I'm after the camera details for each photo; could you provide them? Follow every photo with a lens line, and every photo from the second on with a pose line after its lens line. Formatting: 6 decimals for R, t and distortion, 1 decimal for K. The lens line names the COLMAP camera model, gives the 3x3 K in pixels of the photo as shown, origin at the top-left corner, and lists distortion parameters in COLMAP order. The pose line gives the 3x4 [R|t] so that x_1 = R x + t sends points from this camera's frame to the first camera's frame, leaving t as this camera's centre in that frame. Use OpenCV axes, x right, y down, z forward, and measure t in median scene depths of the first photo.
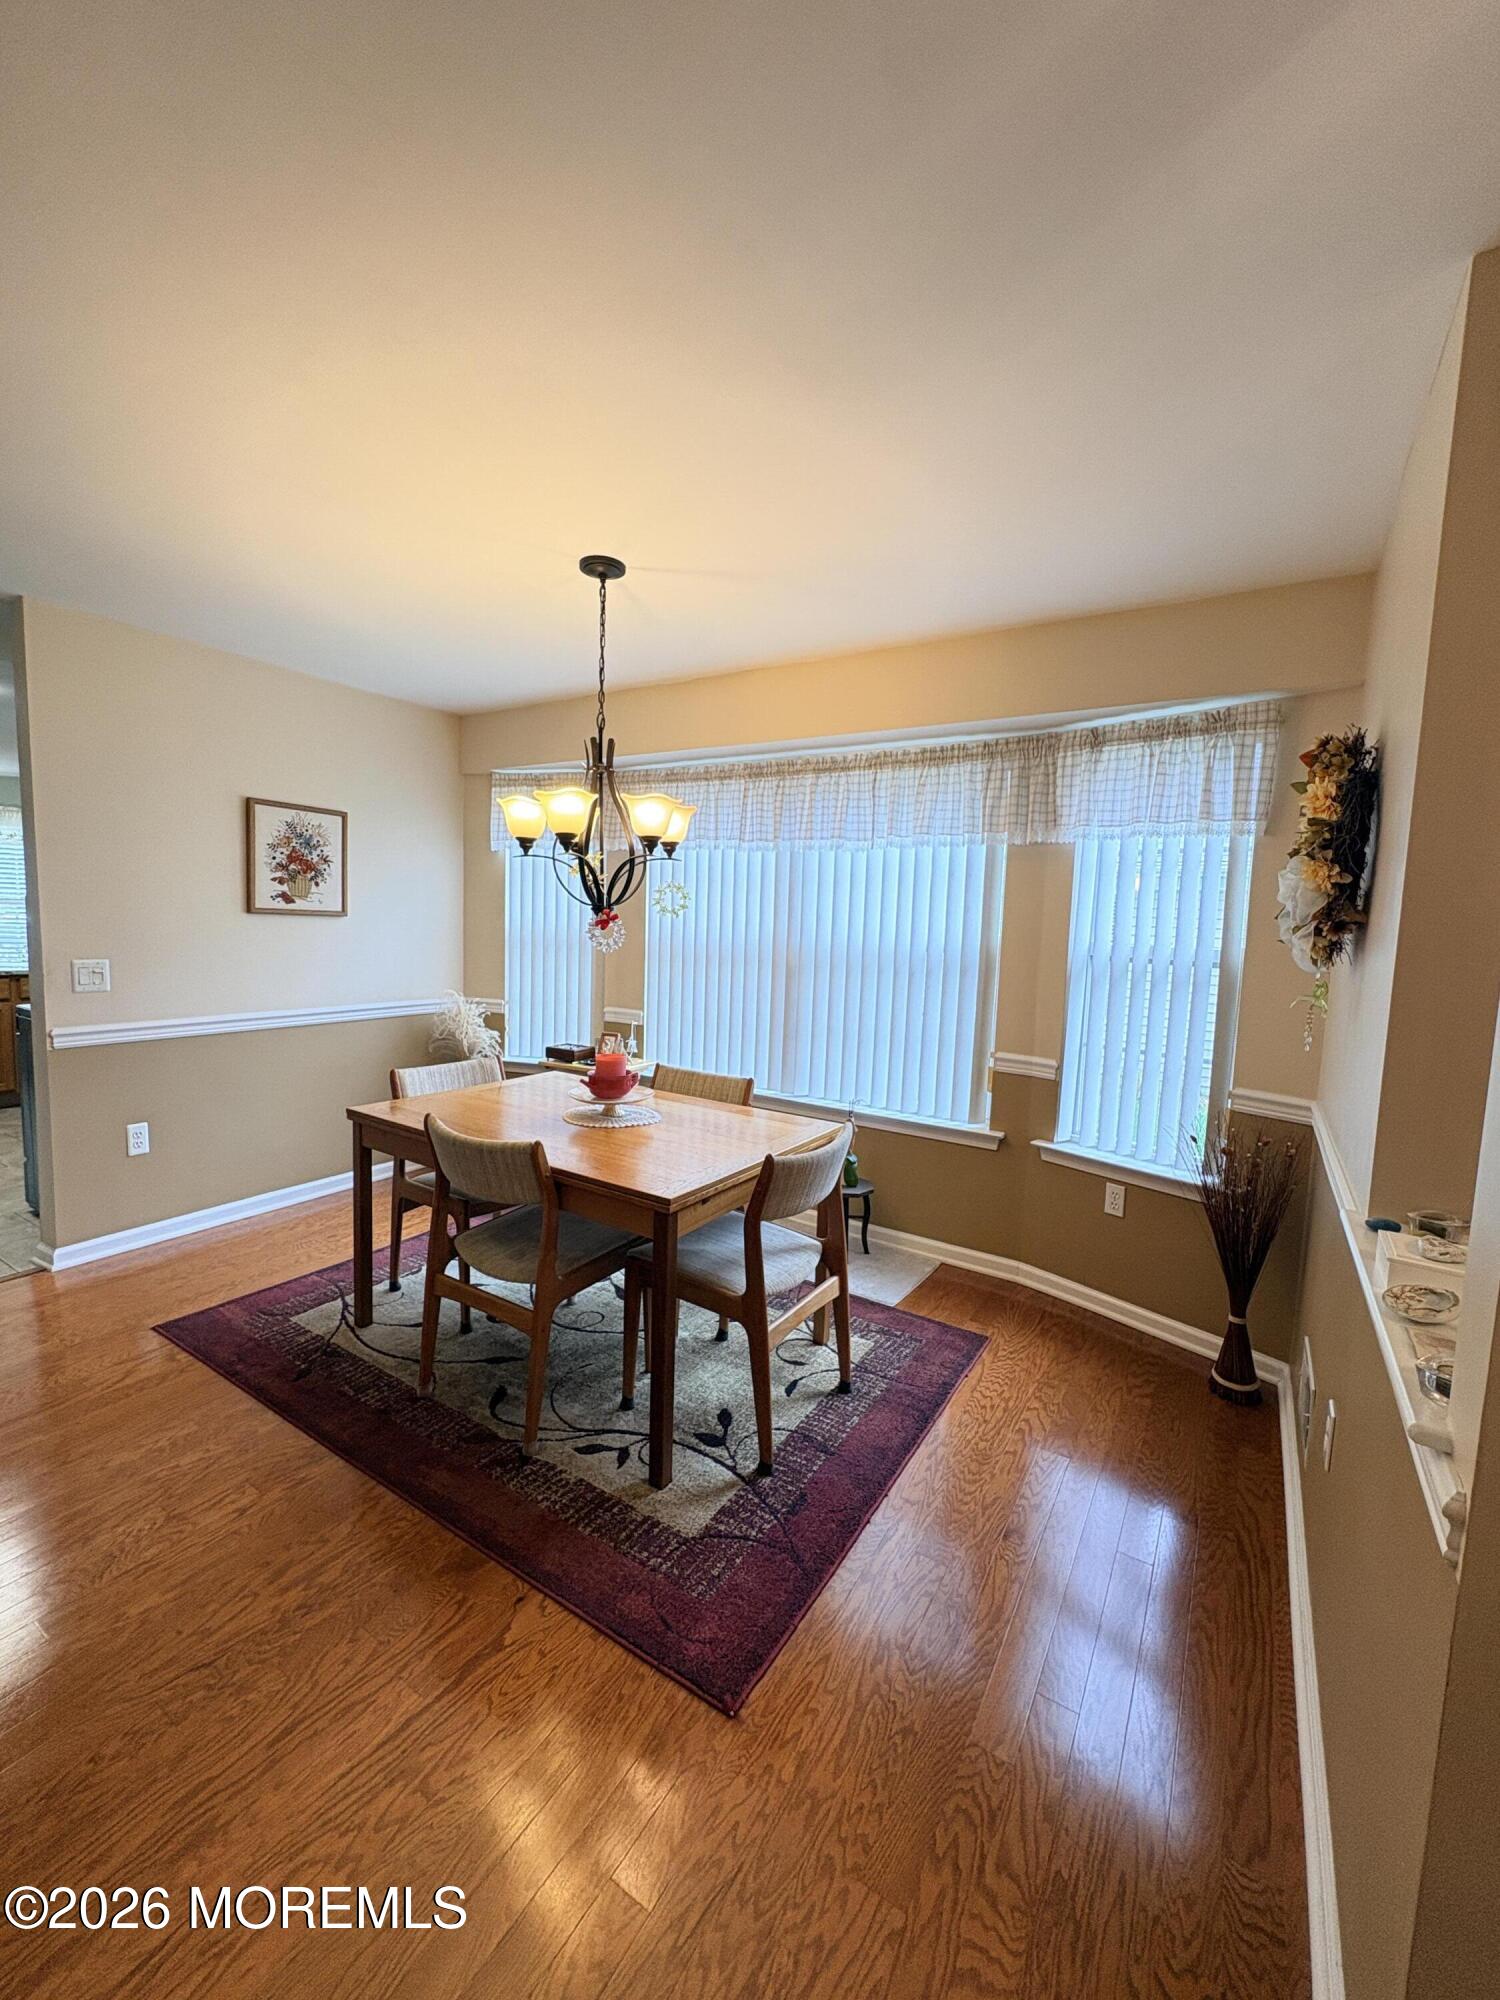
lens RADIAL K [[801.9, 0, 751.5], [0, 801.9, 998.5], [0, 0, 1]] dist [0.000151, 0.000805]
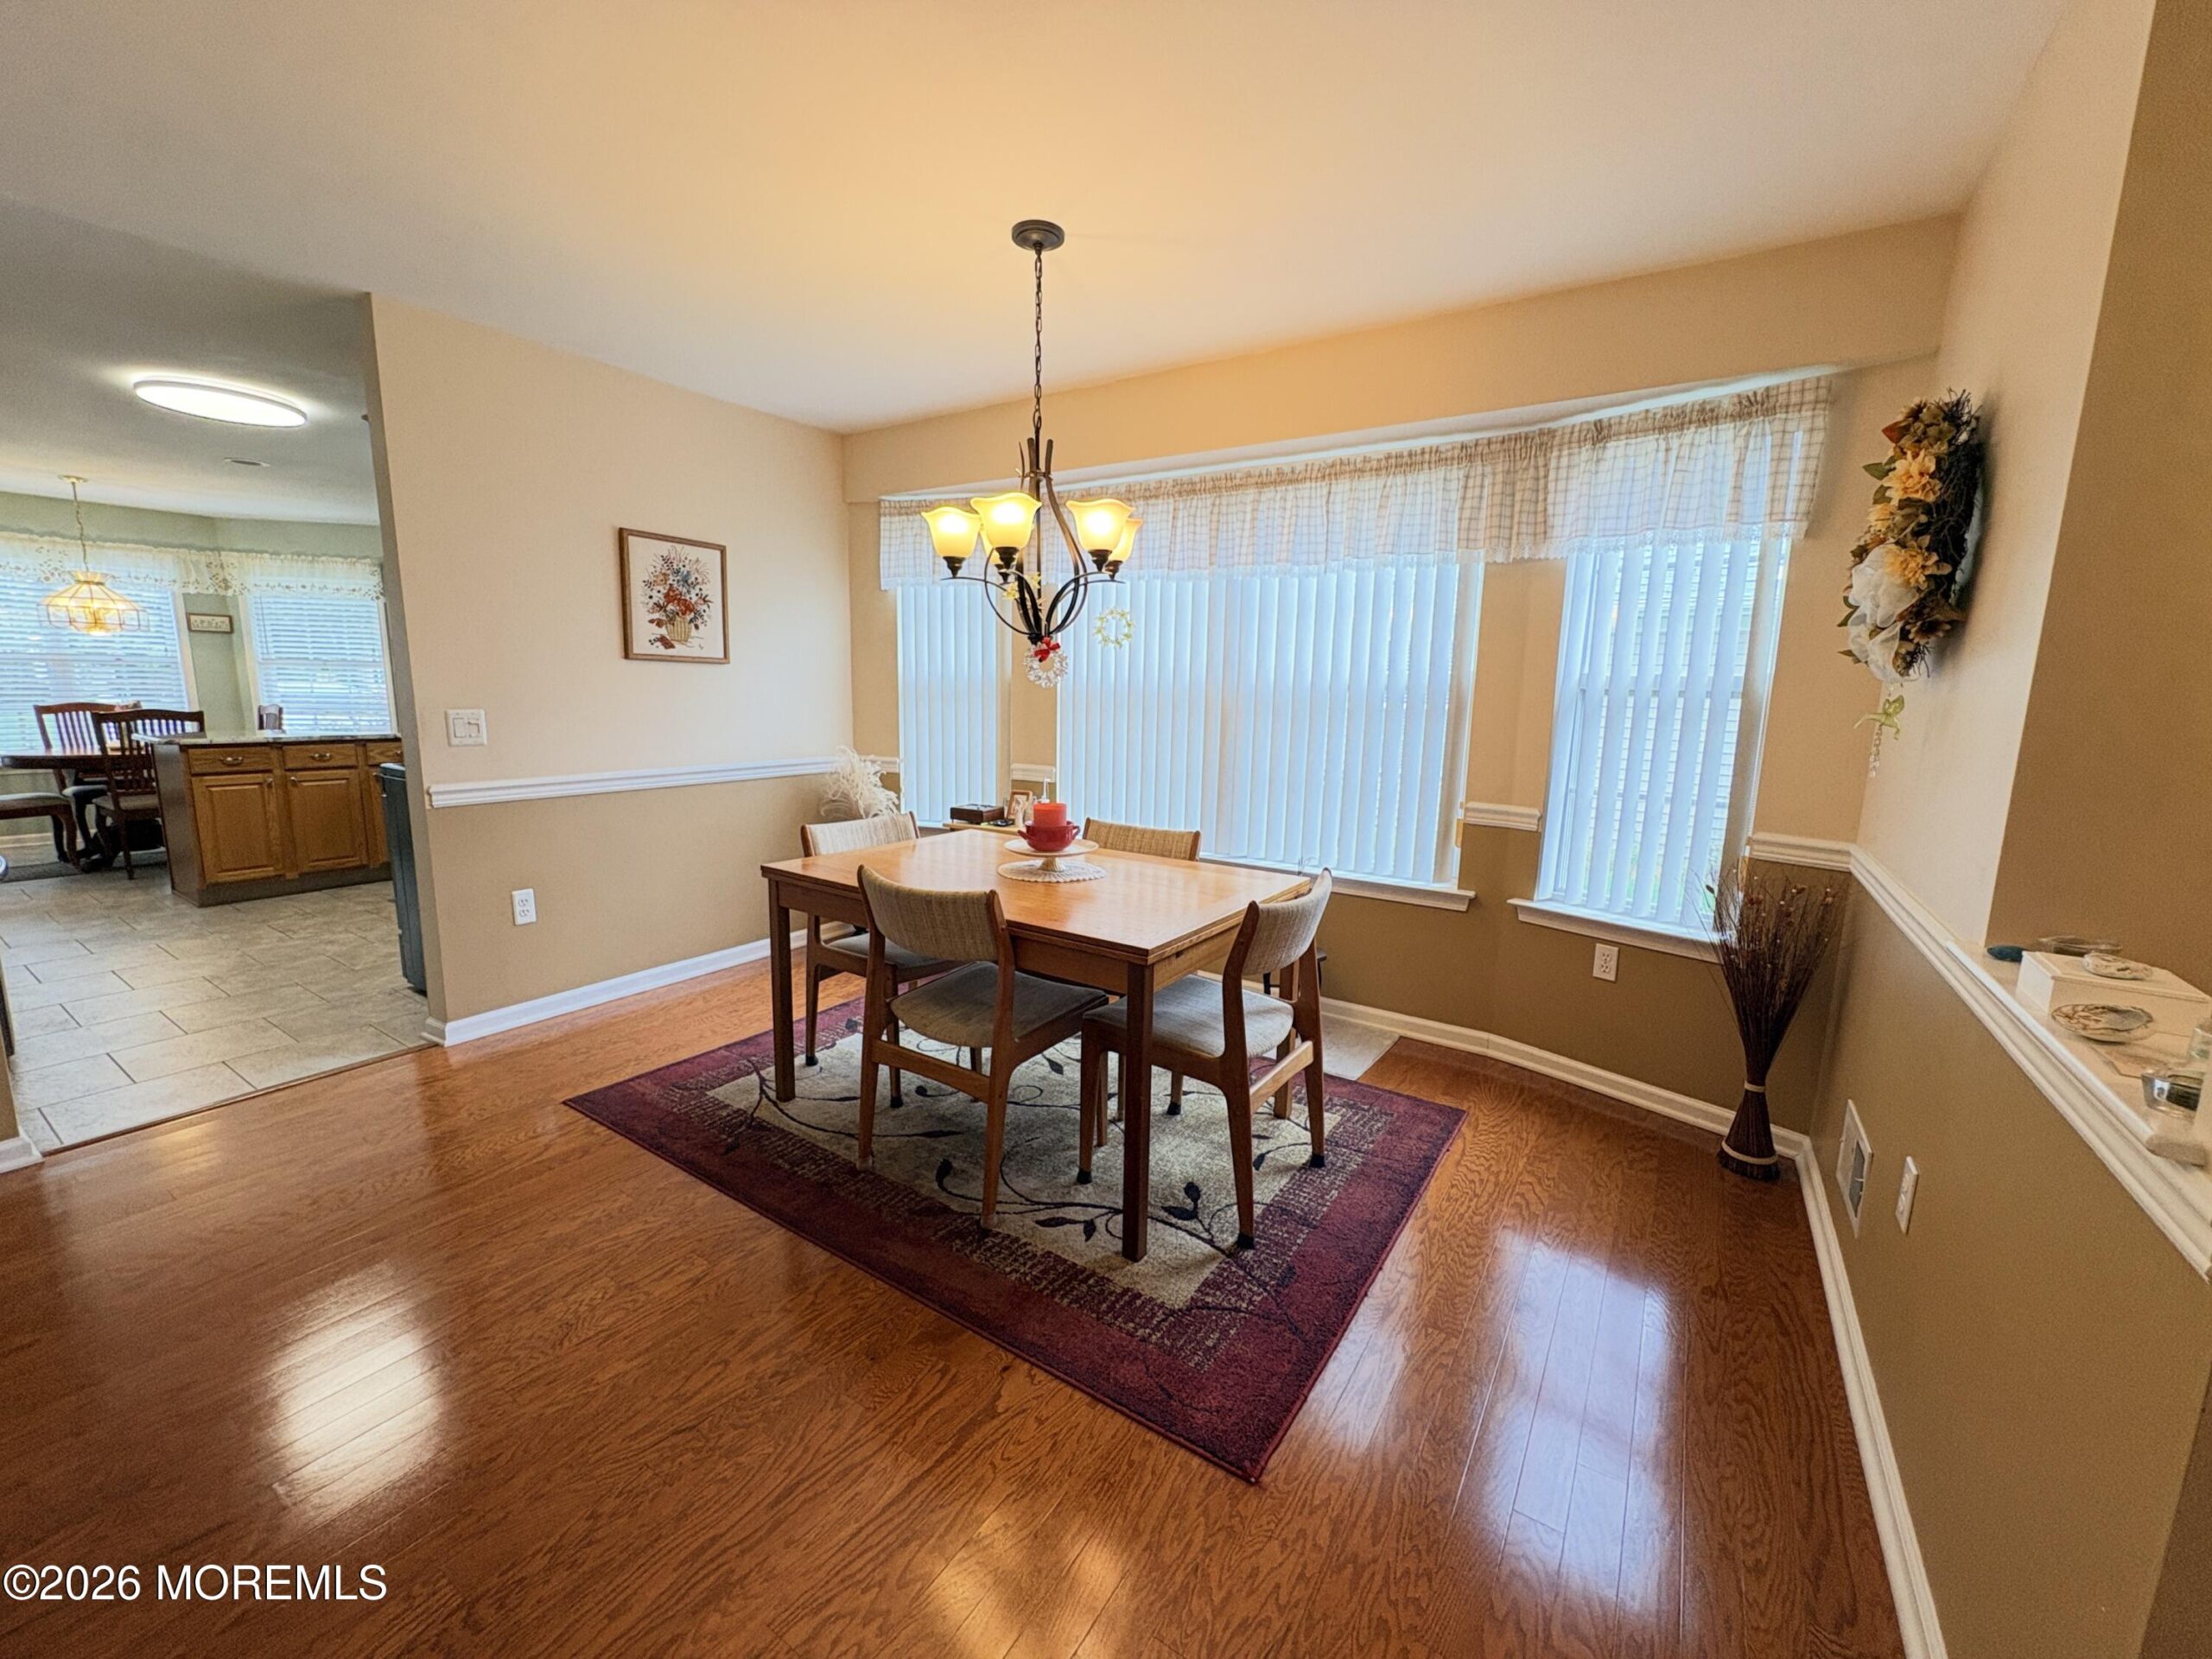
lens RADIAL K [[886.9, 0, 1106.5], [0, 886.9, 829.8], [0, 0, 1]] dist [0.000151, 0.000805]
pose [[0.999640, -0.010641, -0.024645, -0.091577], [0.012194, 0.997891, 0.063759, 0.039017], [0.023915, -0.064036, 0.997661, 0.008626]]
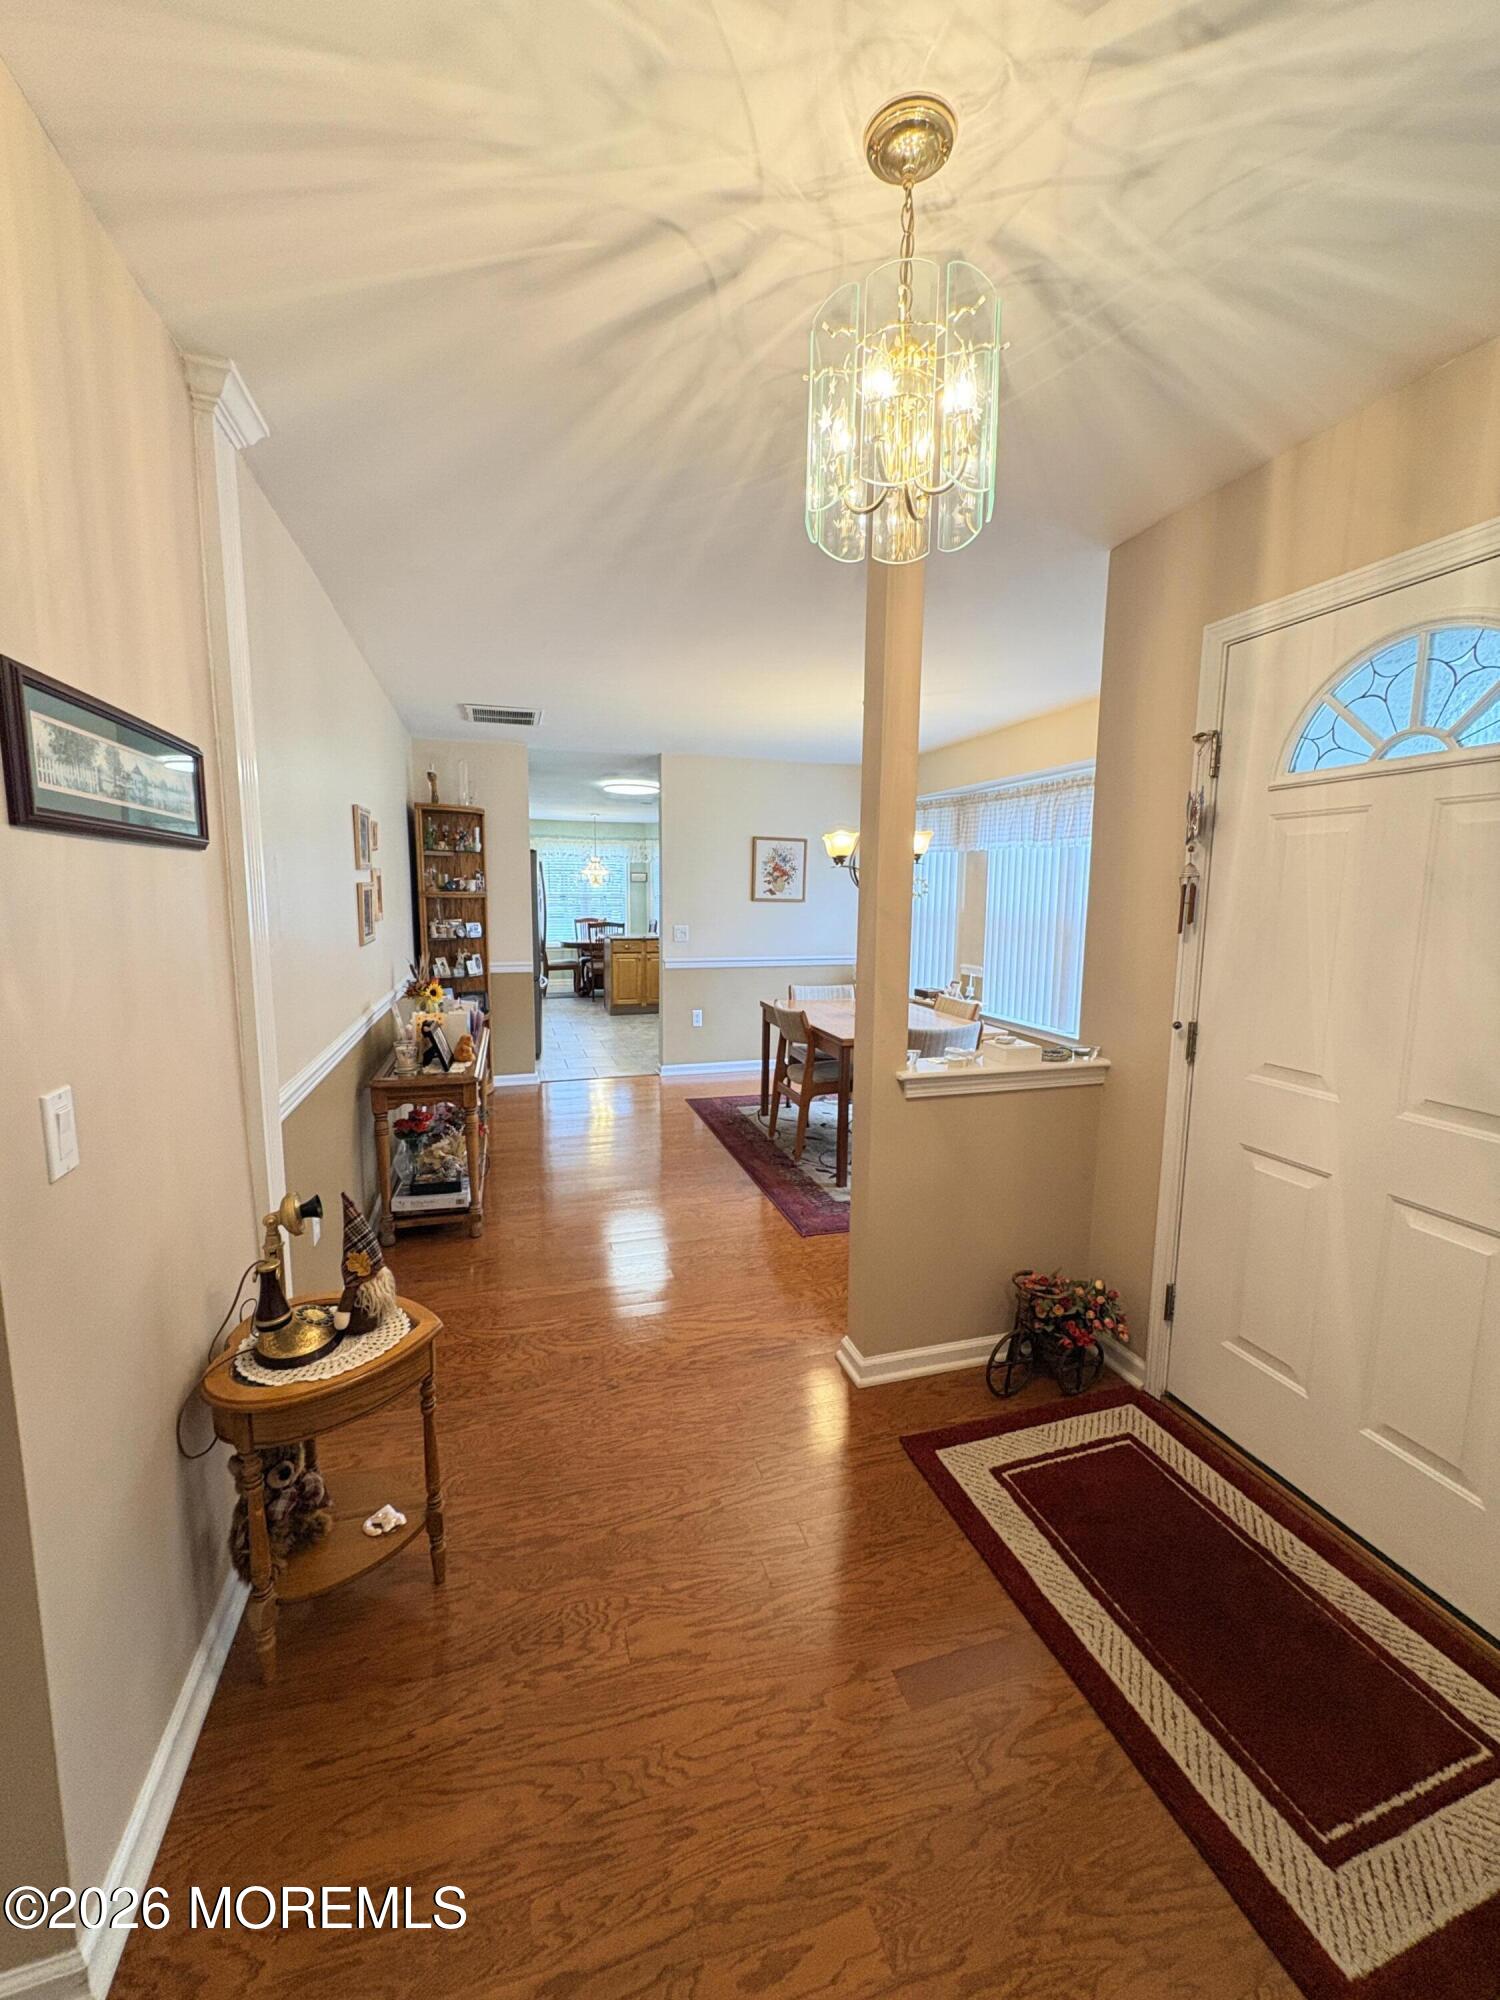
lens RADIAL K [[801.9, 0, 751.5], [0, 801.9, 998.5], [0, 0, 1]] dist [0.000151, 0.000805]
pose [[0.759504, 0.058756, -0.647844, 0.767308], [-0.046408, 0.998269, 0.036132, 0.064673], [0.648845, 0.002623, 0.760916, -0.512392]]
